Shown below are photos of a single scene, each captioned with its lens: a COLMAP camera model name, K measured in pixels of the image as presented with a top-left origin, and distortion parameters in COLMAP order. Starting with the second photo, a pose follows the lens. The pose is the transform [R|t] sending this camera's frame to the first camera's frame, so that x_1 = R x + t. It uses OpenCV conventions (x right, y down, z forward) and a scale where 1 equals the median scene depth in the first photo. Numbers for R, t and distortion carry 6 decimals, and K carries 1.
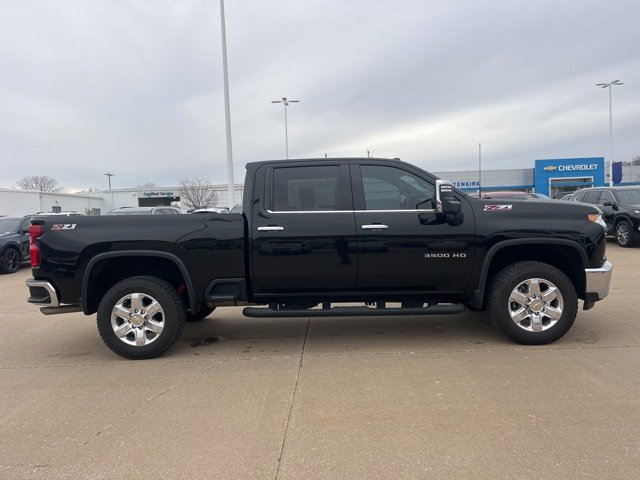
lens RADIAL K [[483.2, 0, 319.8], [0, 483.2, 245.8], [0, 0, 1]] dist [0.063998, -0.072765]
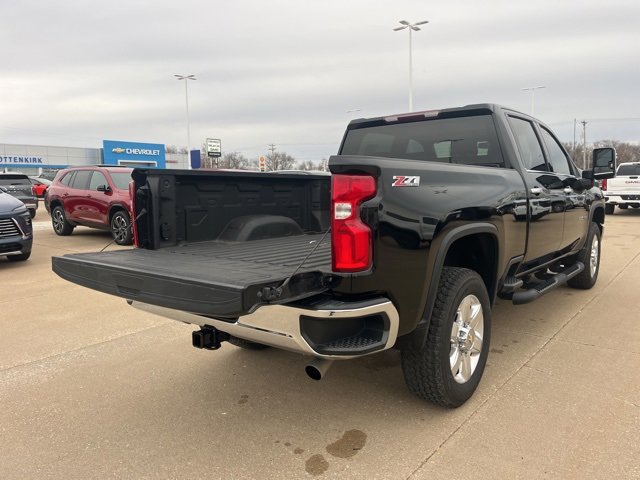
lens RADIAL K [[483.2, 0, 319.3], [0, 483.2, 241.1], [0, 0, 1]] dist [0.063998, -0.072765]
pose [[0.613201, -0.066589, 0.787115, -0.112002], [0.047513, 0.997746, 0.047394, -0.000708], [-0.788496, 0.008336, 0.614983, 0.090901]]
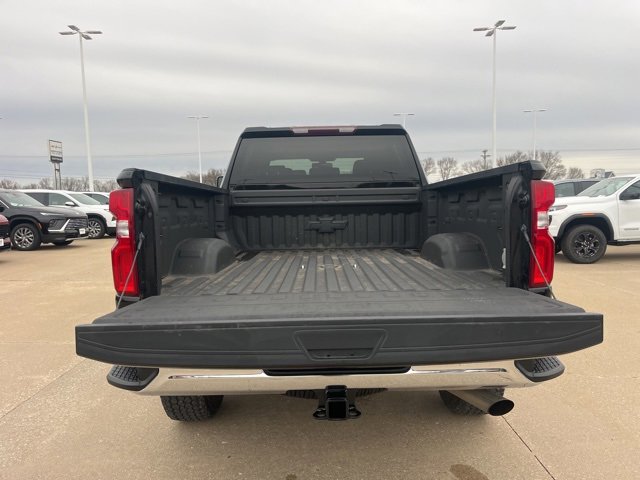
lens RADIAL K [[483.2, 0, 323.4], [0, 483.2, 238.2], [0, 0, 1]] dist [0.063998, -0.072765]
pose [[-0.026919, -0.040314, 0.998824, -0.117031], [0.085110, 0.995466, 0.042473, -0.003415], [-0.996008, 0.086154, -0.023366, 0.142189]]
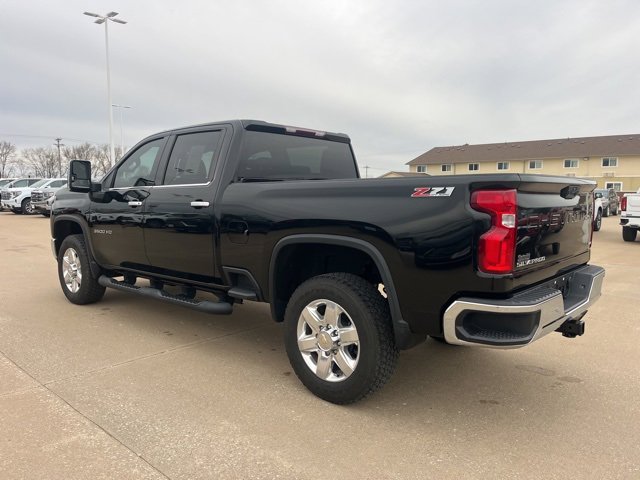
lens RADIAL K [[483.2, 0, 314.4], [0, 483.2, 238.9], [0, 0, 1]] dist [0.063998, -0.072765]
pose [[-0.758884, -0.033934, 0.650341, -0.090364], [0.059449, 0.990862, 0.121073, -0.010332], [-0.648507, 0.130543, -0.749932, 0.219988]]
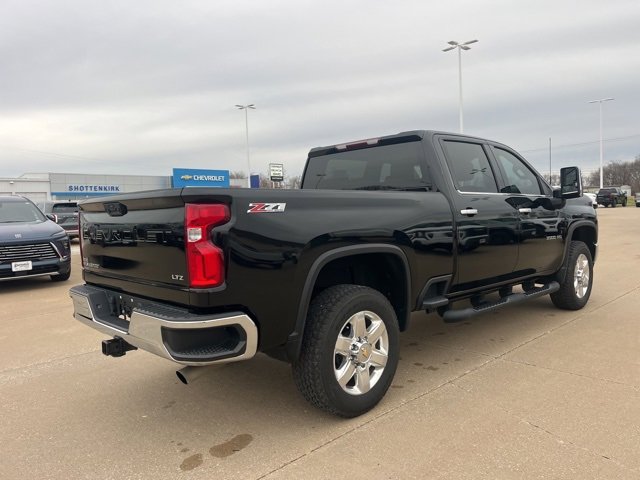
lens RADIAL K [[483.2, 0, 320.5], [0, 483.2, 239.3], [0, 0, 1]] dist [0.063998, -0.072765]
pose [[0.712386, -0.036035, 0.700862, -0.100706], [0.056969, 0.998354, -0.006575, 0.000419], [-0.699472, 0.044611, 0.713266, 0.067642]]
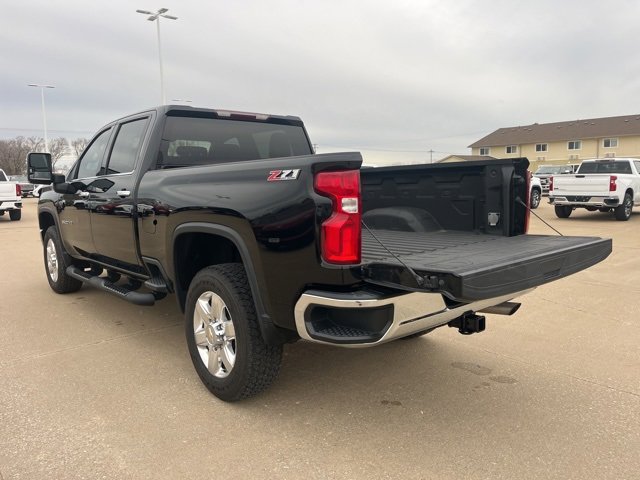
lens RADIAL K [[483.2, 0, 321.8], [0, 483.2, 236.2], [0, 0, 1]] dist [0.063998, -0.072765]
pose [[-0.673666, -0.039486, 0.737980, -0.106595], [0.086697, 0.987454, 0.131976, -0.007836], [-0.733933, 0.152888, -0.661792, 0.197666]]
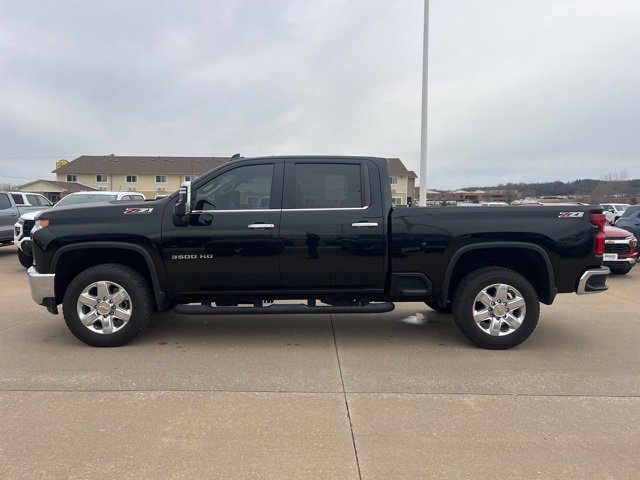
lens RADIAL K [[483.2, 0, 316.3], [0, 483.2, 240.0], [0, 0, 1]] dist [0.063998, -0.072765]
pose [[-0.998764, 0.031544, -0.038424, 0.005372], [0.026079, 0.990470, 0.135235, -0.019295], [0.042323, 0.134065, -0.990068, 0.276849]]
